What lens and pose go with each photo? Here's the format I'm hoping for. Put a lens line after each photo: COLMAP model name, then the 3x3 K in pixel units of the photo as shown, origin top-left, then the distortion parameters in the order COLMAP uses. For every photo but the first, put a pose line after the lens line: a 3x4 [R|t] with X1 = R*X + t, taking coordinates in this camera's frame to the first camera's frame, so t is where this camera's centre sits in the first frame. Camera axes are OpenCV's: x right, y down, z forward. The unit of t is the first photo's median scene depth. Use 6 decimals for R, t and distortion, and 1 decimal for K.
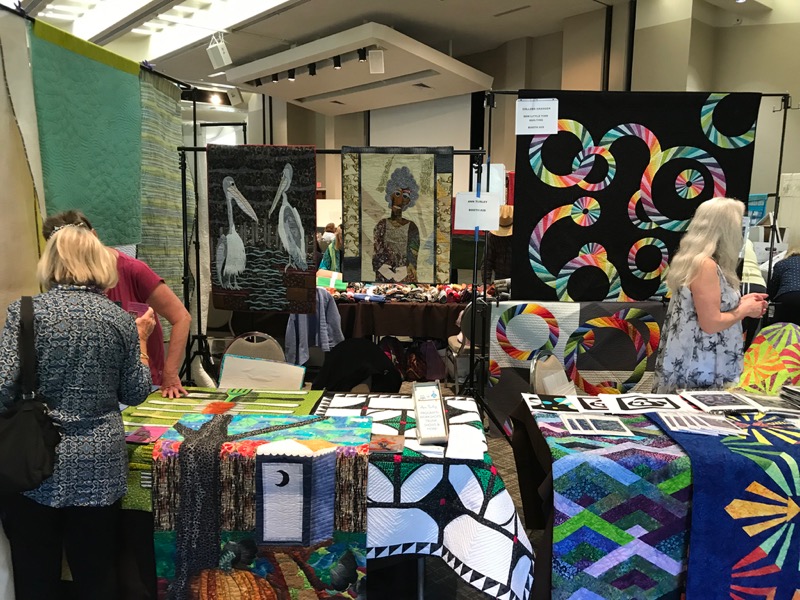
lens RADIAL K [[656.1, 0, 400.8], [0, 656.1, 298.7], [0, 0, 1]] dist [0.014886, -0.010159]
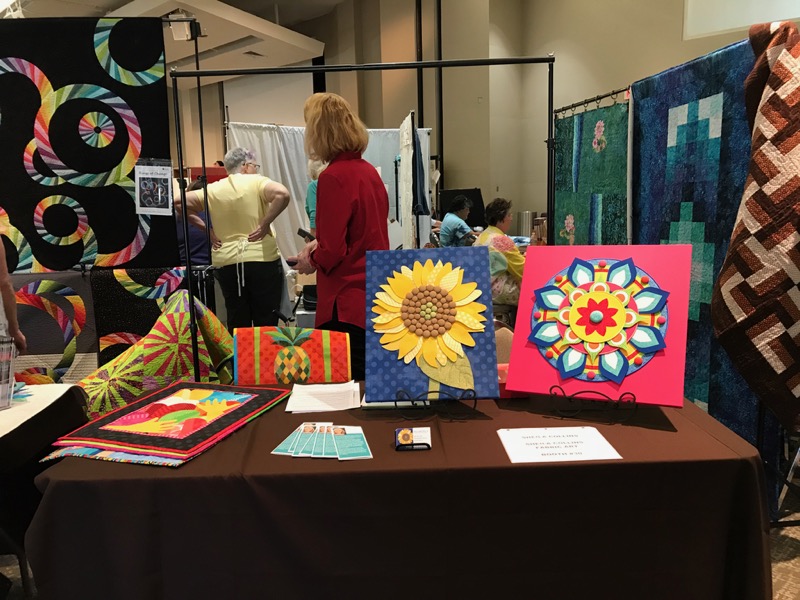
lens RADIAL K [[656.1, 0, 398.9], [0, 656.1, 300.9], [0, 0, 1]] dist [0.014886, -0.010159]
pose [[0.996370, -0.046388, 0.071384, 0.749955], [0.043843, 0.998360, 0.036817, 0.030216], [-0.072975, -0.033554, 0.996769, 0.124367]]
